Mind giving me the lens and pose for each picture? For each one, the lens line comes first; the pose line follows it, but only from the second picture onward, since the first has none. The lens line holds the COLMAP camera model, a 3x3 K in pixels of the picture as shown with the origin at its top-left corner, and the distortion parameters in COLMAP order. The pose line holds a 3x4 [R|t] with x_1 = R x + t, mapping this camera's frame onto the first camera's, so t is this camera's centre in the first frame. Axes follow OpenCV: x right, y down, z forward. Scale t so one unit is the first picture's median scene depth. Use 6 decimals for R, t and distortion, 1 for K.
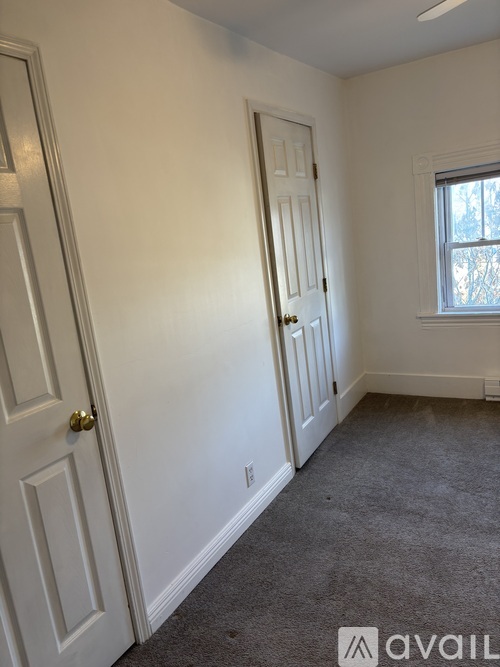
lens RADIAL K [[501.8, 0, 250.0], [0, 501.8, 333.5], [0, 0, 1]] dist [0.012279, 0.002238]
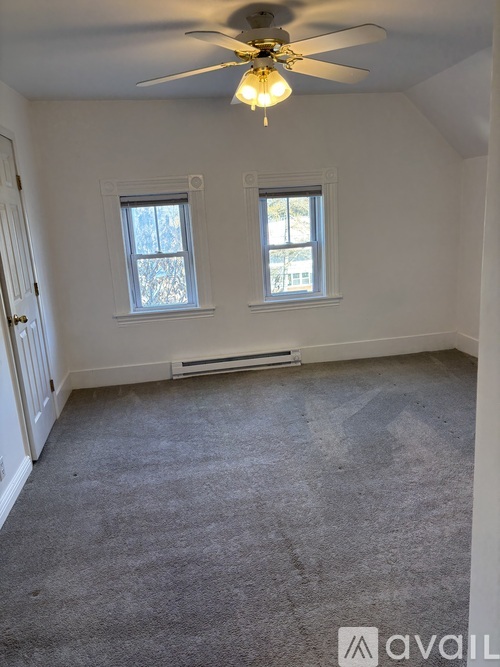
lens RADIAL K [[501.8, 0, 250.0], [0, 501.8, 333.5], [0, 0, 1]] dist [0.012279, 0.002238]
pose [[0.765100, -0.068989, 0.640205, -0.208621], [0.092318, 0.995725, -0.003028, 0.045135], [-0.637259, 0.061419, 0.768199, -0.113848]]
